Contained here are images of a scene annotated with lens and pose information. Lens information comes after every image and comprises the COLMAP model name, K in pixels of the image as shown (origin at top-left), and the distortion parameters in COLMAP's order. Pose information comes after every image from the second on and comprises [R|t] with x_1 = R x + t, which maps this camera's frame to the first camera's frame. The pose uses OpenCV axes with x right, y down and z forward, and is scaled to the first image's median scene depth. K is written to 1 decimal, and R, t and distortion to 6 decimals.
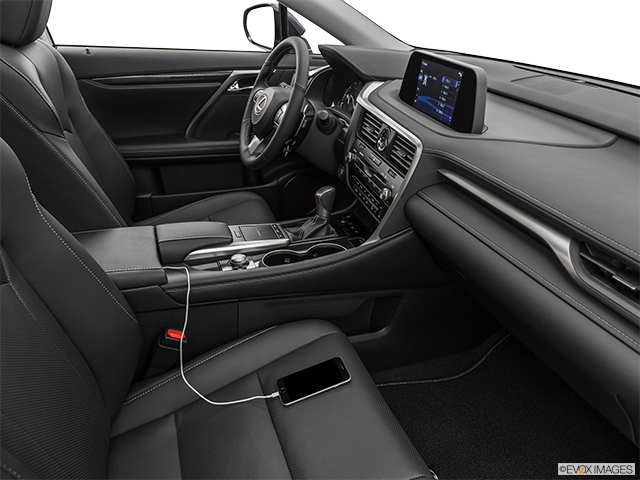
lens RADIAL K [[460.0, 0, 322.7], [0, 460.0, 236.8], [0, 0, 1]] dist [0.001531, 0.001520]
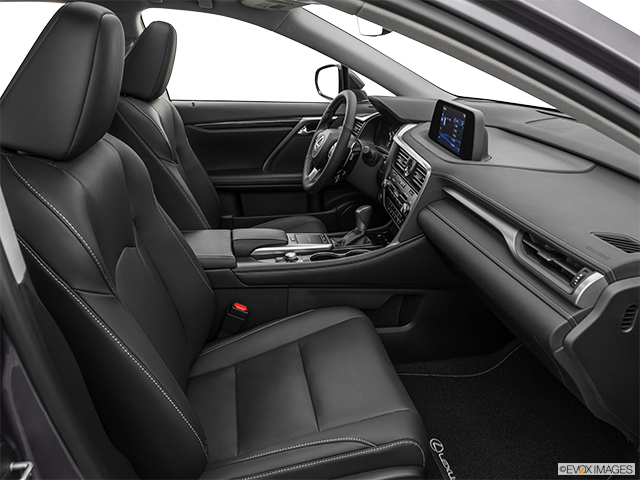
lens RADIAL K [[460.0, 0, 322.7], [0, 460.0, 236.8], [0, 0, 1]] dist [0.001531, 0.001520]
pose [[0.984867, 0.034488, -0.169844, 0.115755], [-0.051329, 0.994078, -0.095783, 0.106190], [0.165535, 0.103051, 0.980805, -0.247198]]
